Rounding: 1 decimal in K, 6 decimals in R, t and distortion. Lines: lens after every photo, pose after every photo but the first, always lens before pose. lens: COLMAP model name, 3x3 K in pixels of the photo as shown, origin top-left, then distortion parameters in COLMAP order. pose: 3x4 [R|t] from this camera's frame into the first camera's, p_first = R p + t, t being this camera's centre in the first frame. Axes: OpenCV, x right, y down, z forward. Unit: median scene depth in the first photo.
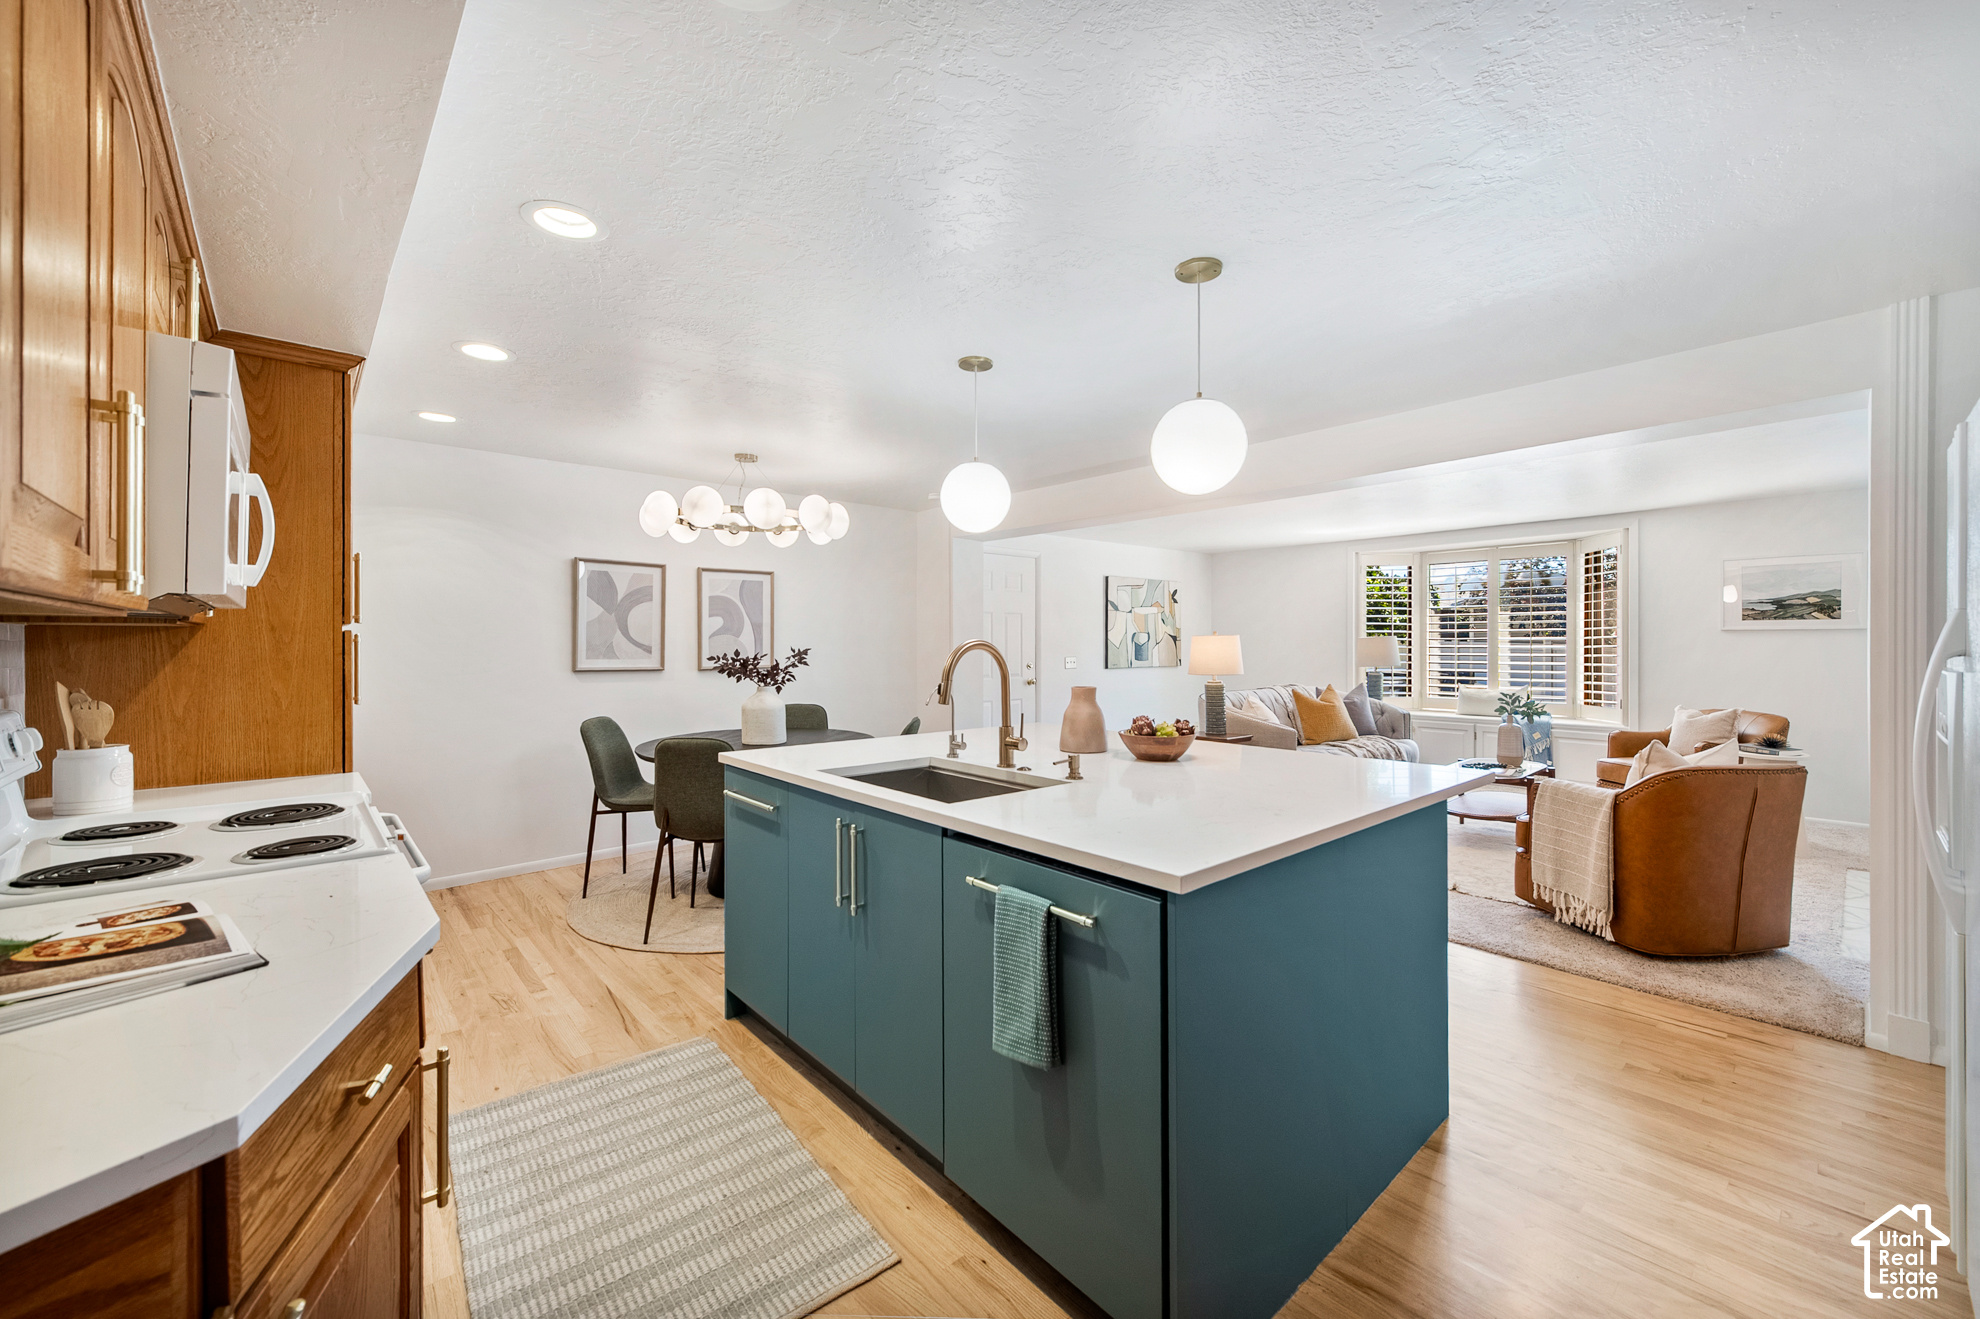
lens RADIAL K [[781.5, 0, 992.0], [0, 781.5, 647.3], [0, 0, 1]] dist [0.013105, -0.000570]
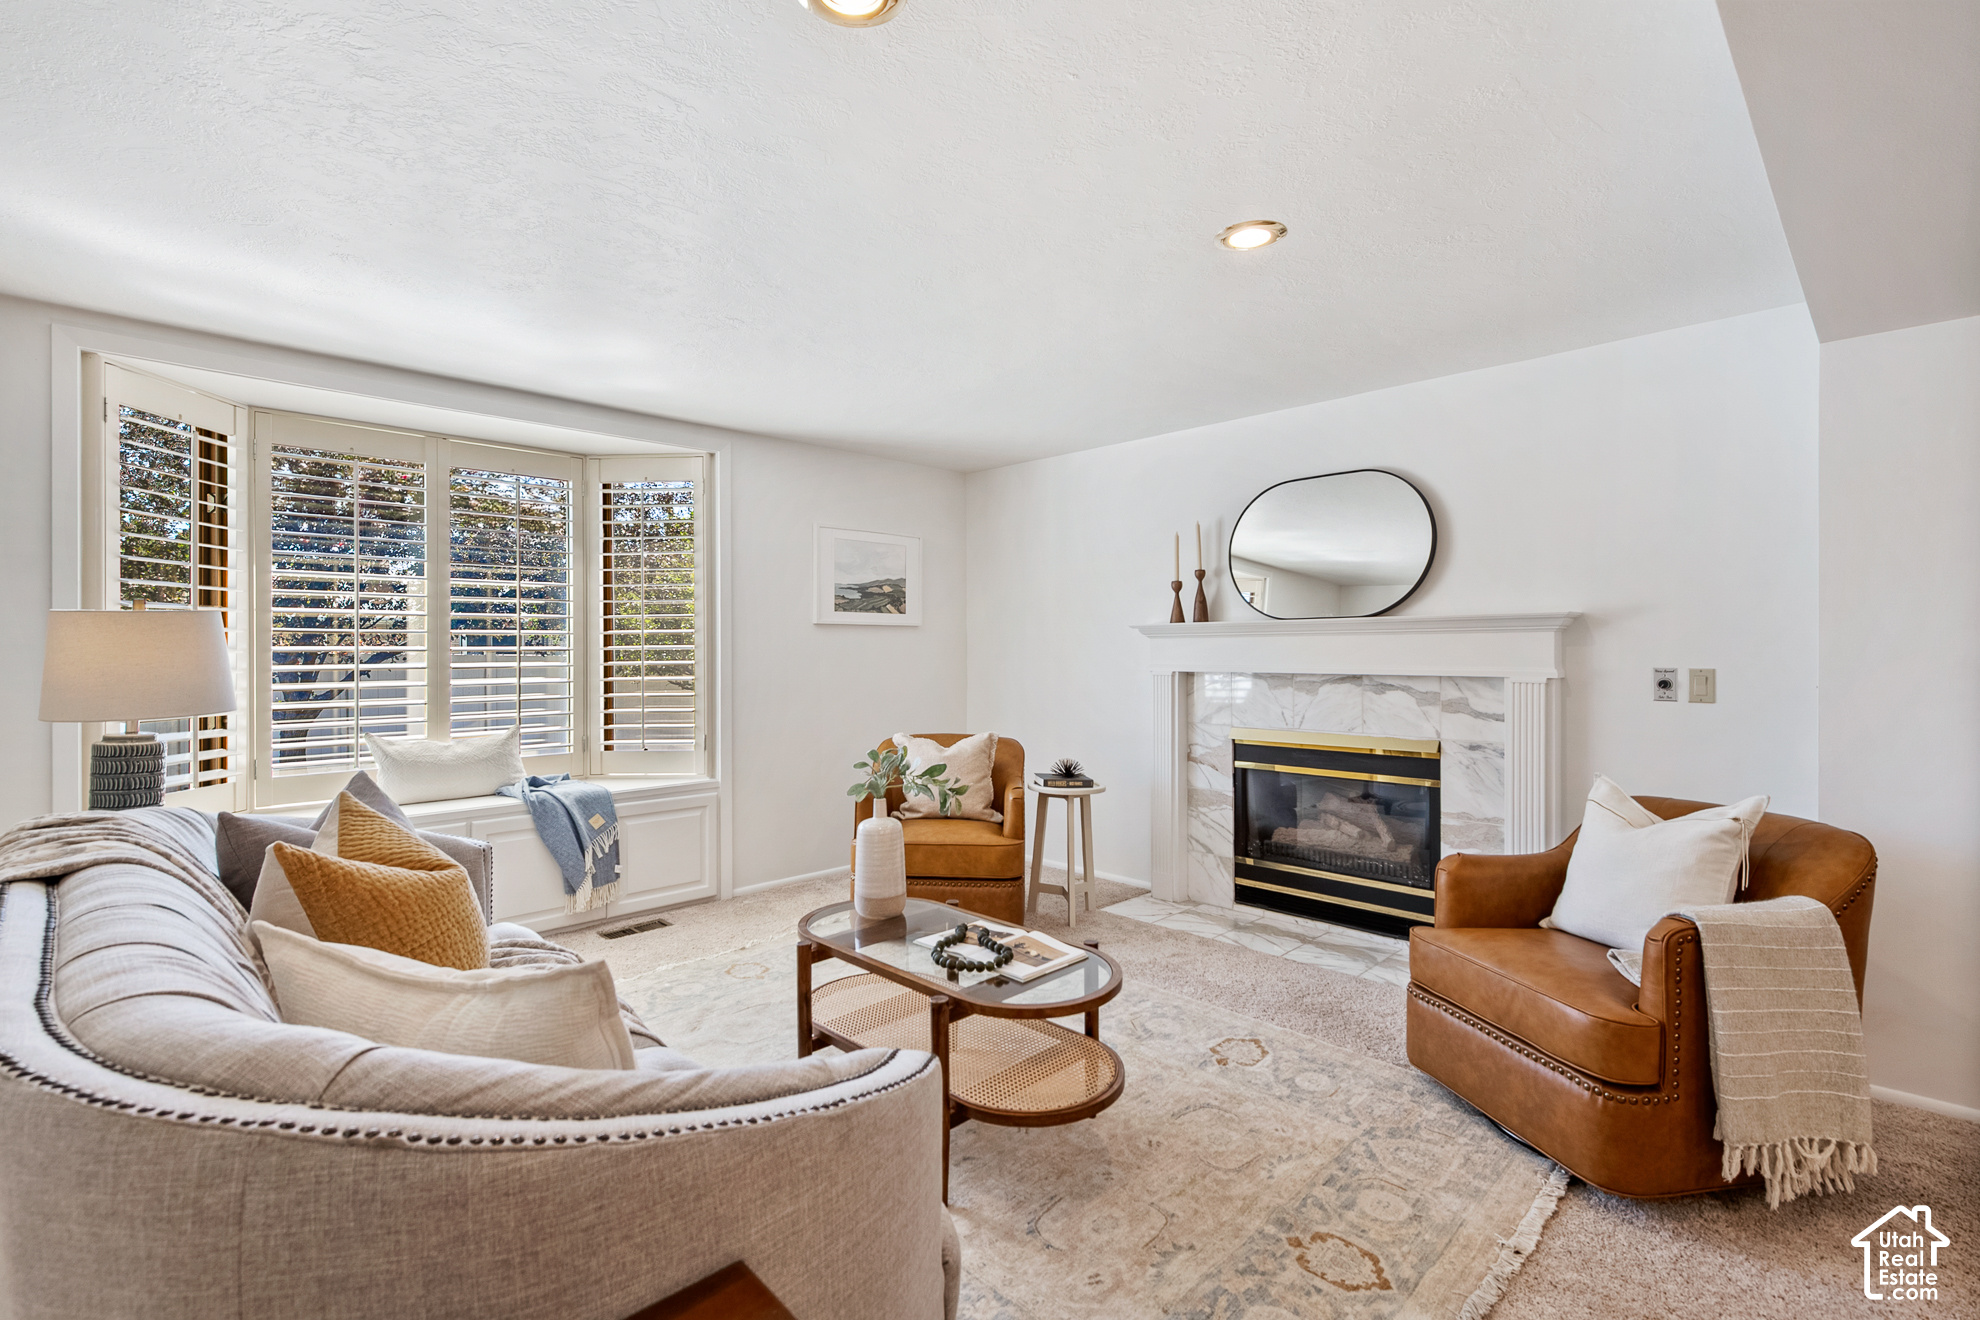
lens RADIAL K [[888.5, 0, 990.7], [0, 888.5, 652.0], [0, 0, 1]] dist [0.013865, 0.000027]
pose [[-0.055280, -0.000814, 0.998471, 0.115712], [0.005190, 0.999986, 0.001103, 0.003818], [-0.998457, 0.005243, -0.055275, 0.887810]]
